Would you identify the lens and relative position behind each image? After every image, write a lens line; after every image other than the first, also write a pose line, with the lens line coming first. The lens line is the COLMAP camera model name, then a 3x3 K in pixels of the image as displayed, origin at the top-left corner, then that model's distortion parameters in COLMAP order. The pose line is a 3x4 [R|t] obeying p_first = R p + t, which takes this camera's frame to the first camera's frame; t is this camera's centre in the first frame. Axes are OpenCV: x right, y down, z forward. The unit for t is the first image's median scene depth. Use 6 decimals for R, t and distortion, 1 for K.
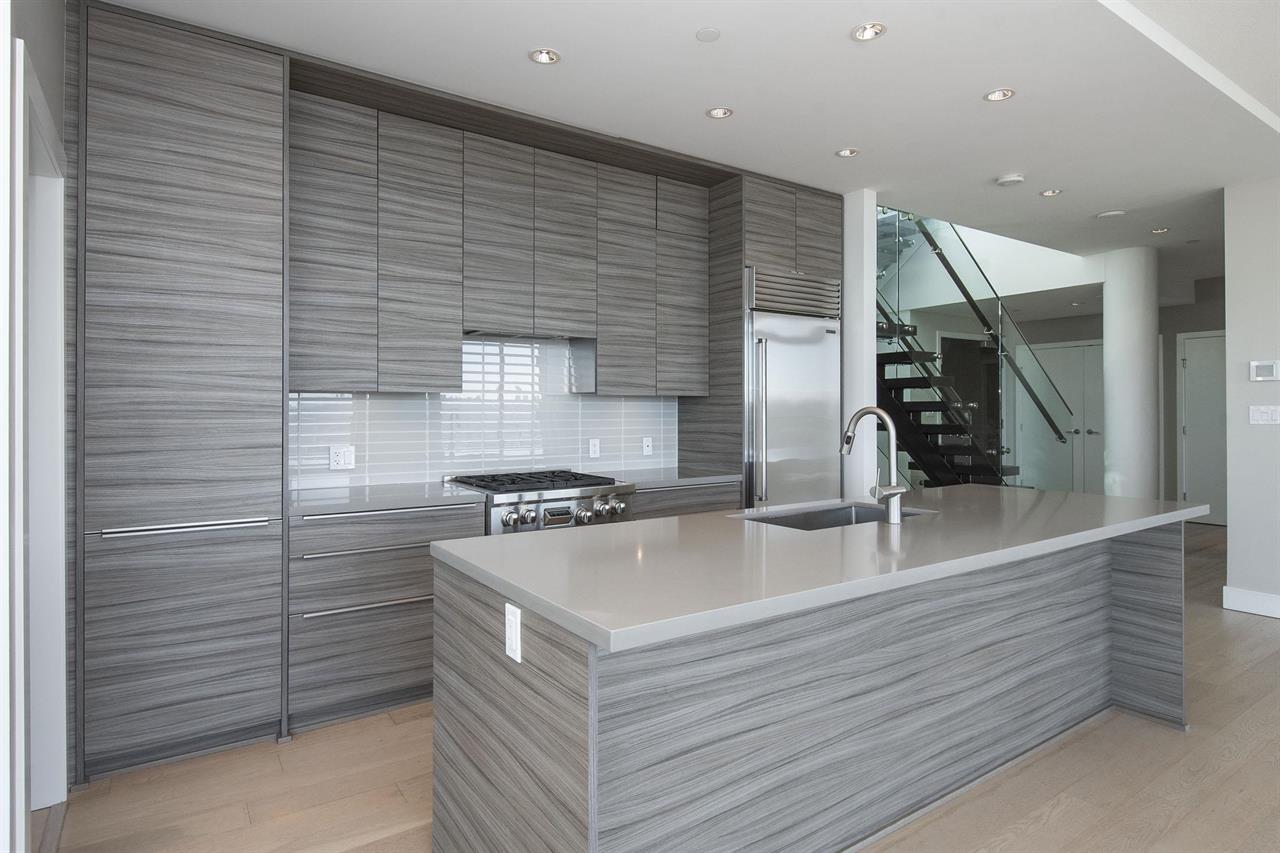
lens RADIAL K [[683.7, 0, 639.6], [0, 683.7, 418.1], [0, 0, 1]] dist [-0.000774, -0.002258]
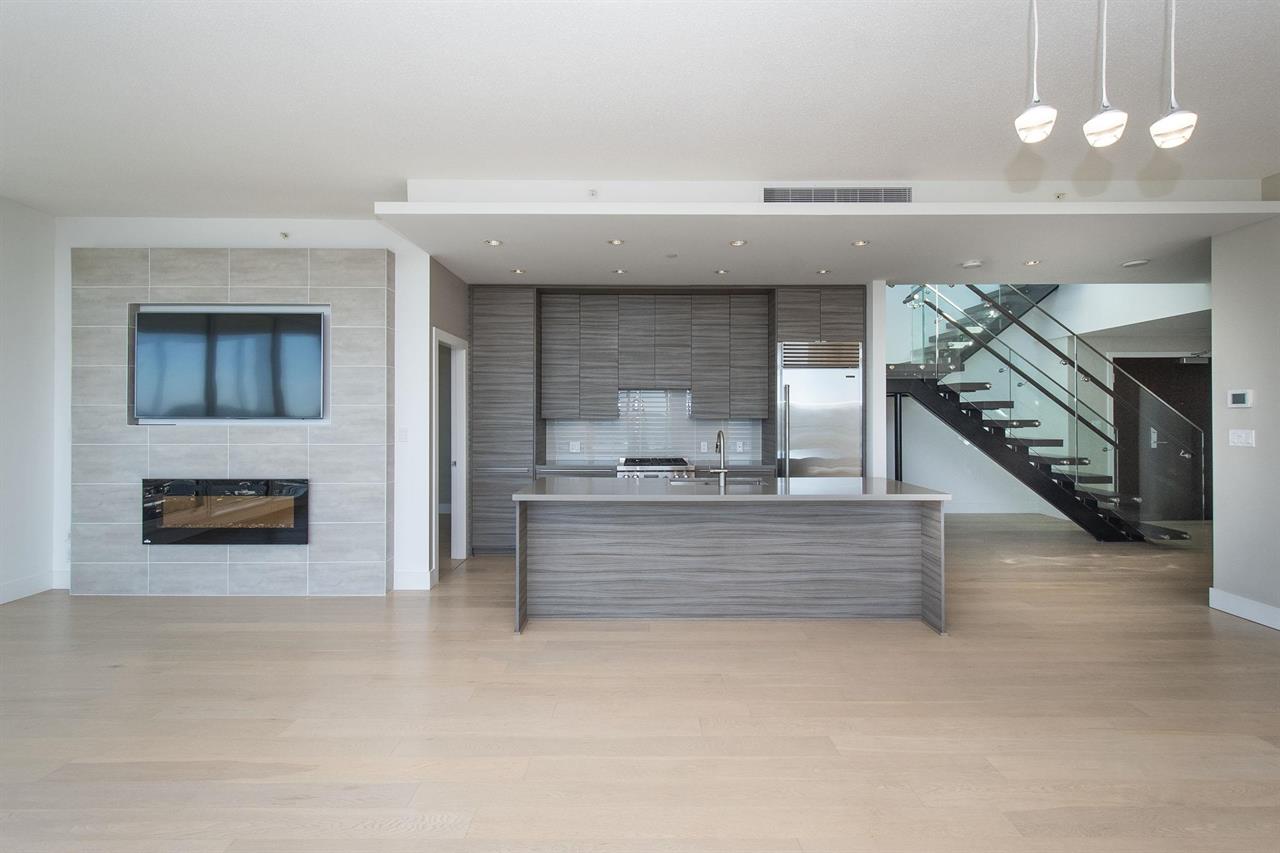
lens RADIAL K [[560.7, 0, 654.9], [0, 560.7, 425.4], [0, 0, 1]] dist [0.001990, -0.000183]
pose [[0.832120, 0.012942, -0.554445, 0.808249], [-0.007731, 0.999901, 0.011737, -0.037008], [0.554542, -0.005480, 0.832137, -0.389752]]
